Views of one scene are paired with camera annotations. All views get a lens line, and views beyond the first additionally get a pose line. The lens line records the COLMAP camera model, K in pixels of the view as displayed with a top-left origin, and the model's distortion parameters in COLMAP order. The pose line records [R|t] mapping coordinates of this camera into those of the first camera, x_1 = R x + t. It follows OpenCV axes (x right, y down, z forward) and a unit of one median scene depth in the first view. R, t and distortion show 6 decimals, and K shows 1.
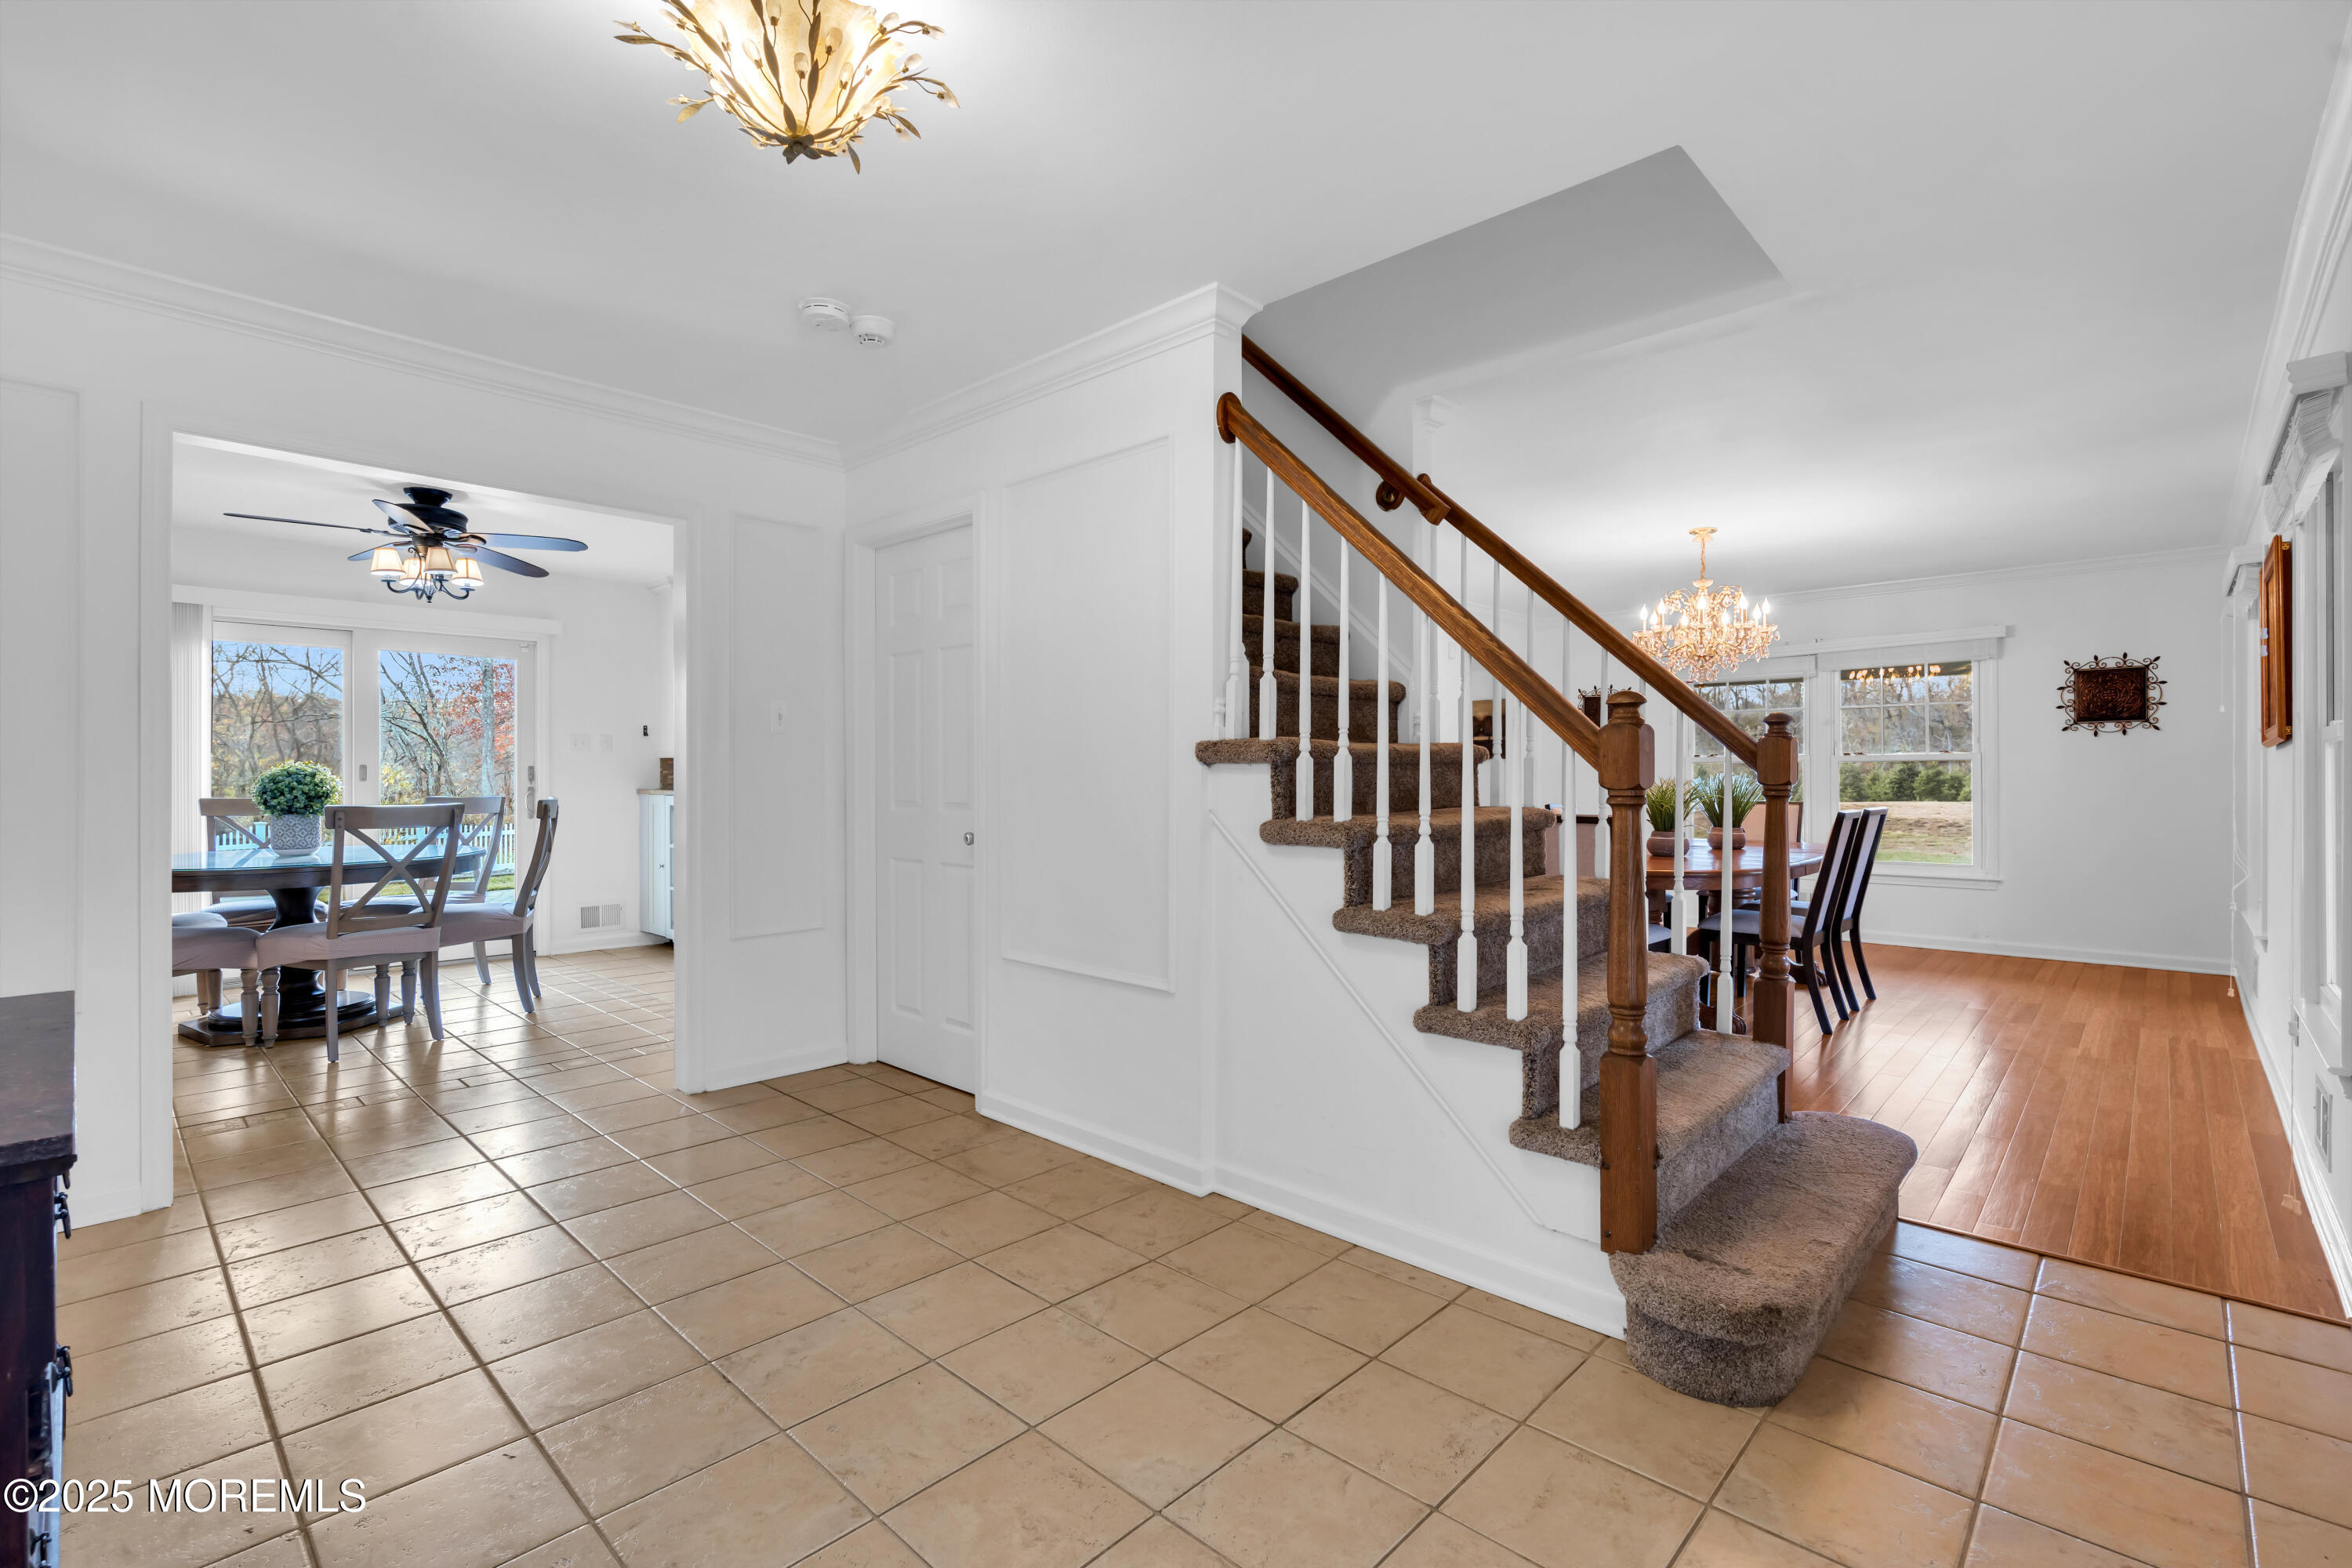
lens RADIAL K [[1054.0, 0, 1176.0], [0, 1054.0, 784.0], [0, 0, 1]] dist [-0.001118, 0.000581]
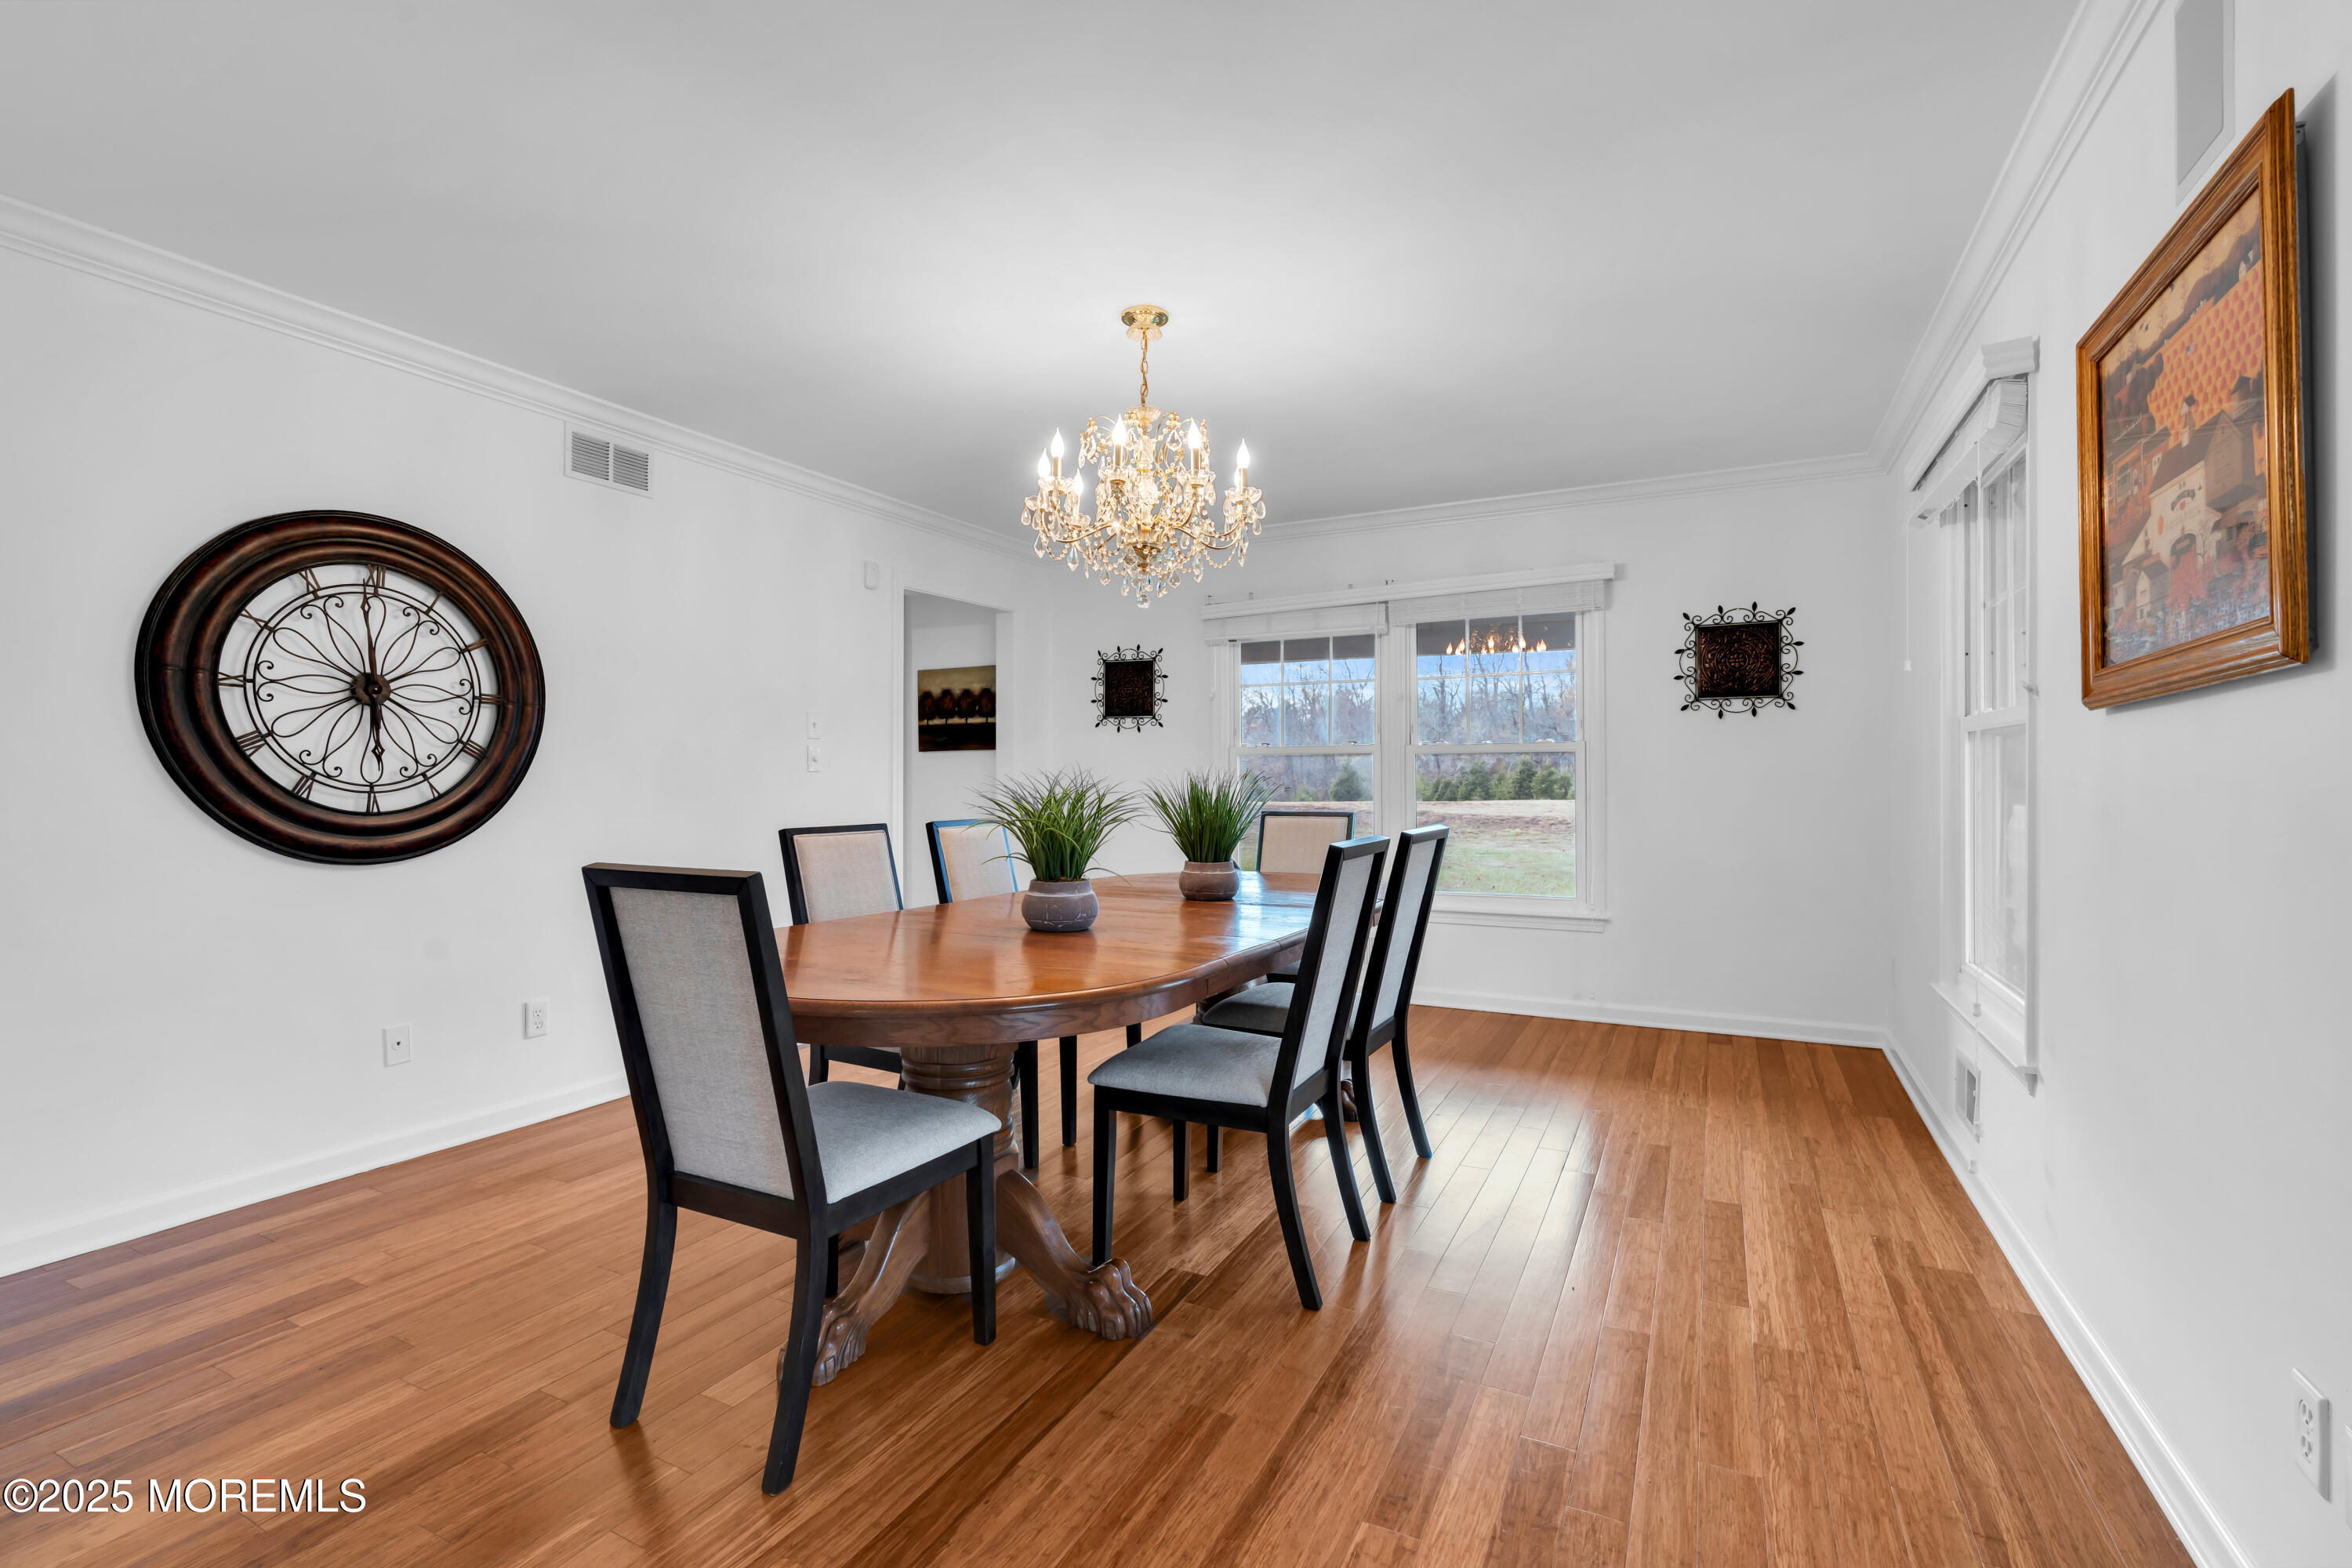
lens RADIAL K [[1054.0, 0, 1176.0], [0, 1054.0, 784.0], [0, 0, 1]] dist [-0.001118, 0.000581]
pose [[0.960413, -0.001215, 0.278578, 0.311631], [0.001198, 0.999999, 0.000229, -0.000660], [-0.278578, 0.000114, 0.960413, 0.407838]]
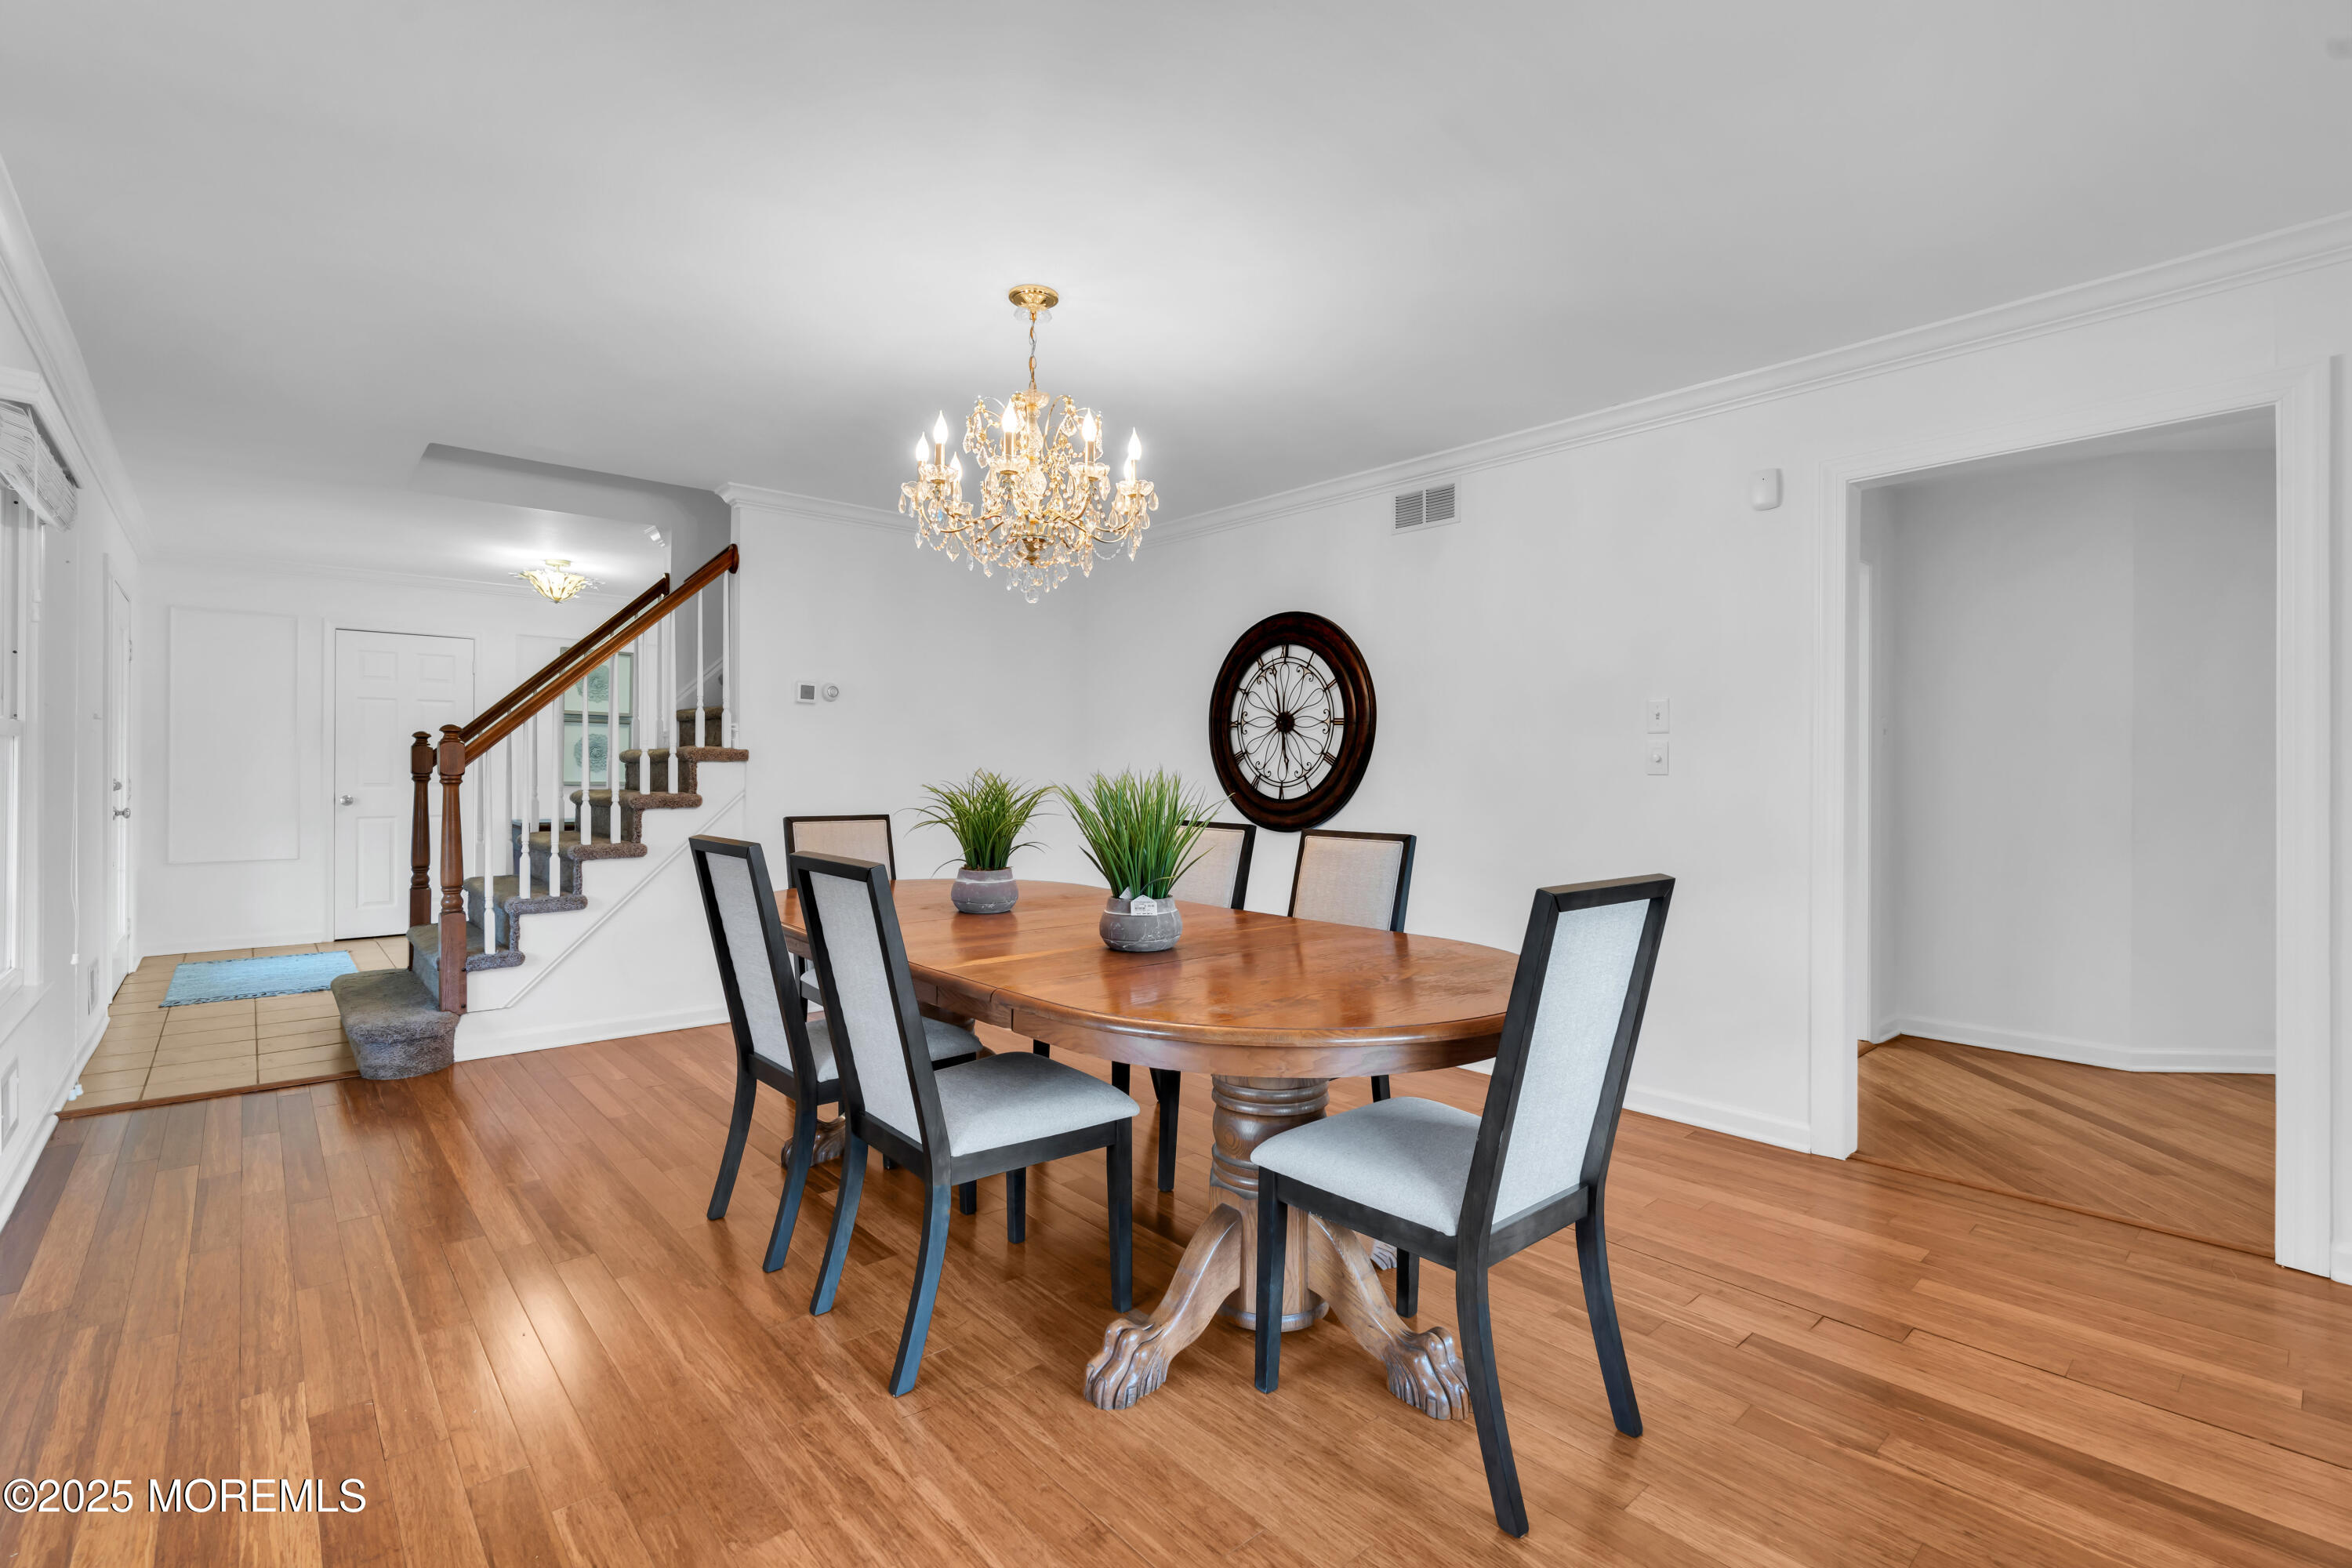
lens RADIAL K [[1054.0, 0, 1176.0], [0, 1054.0, 784.0], [0, 0, 1]] dist [-0.001118, 0.000581]
pose [[-0.090353, 0.013440, -0.995819, 1.004279], [-0.007674, 0.999870, 0.014191, -0.011638], [0.995880, 0.008924, -0.090238, 1.101016]]
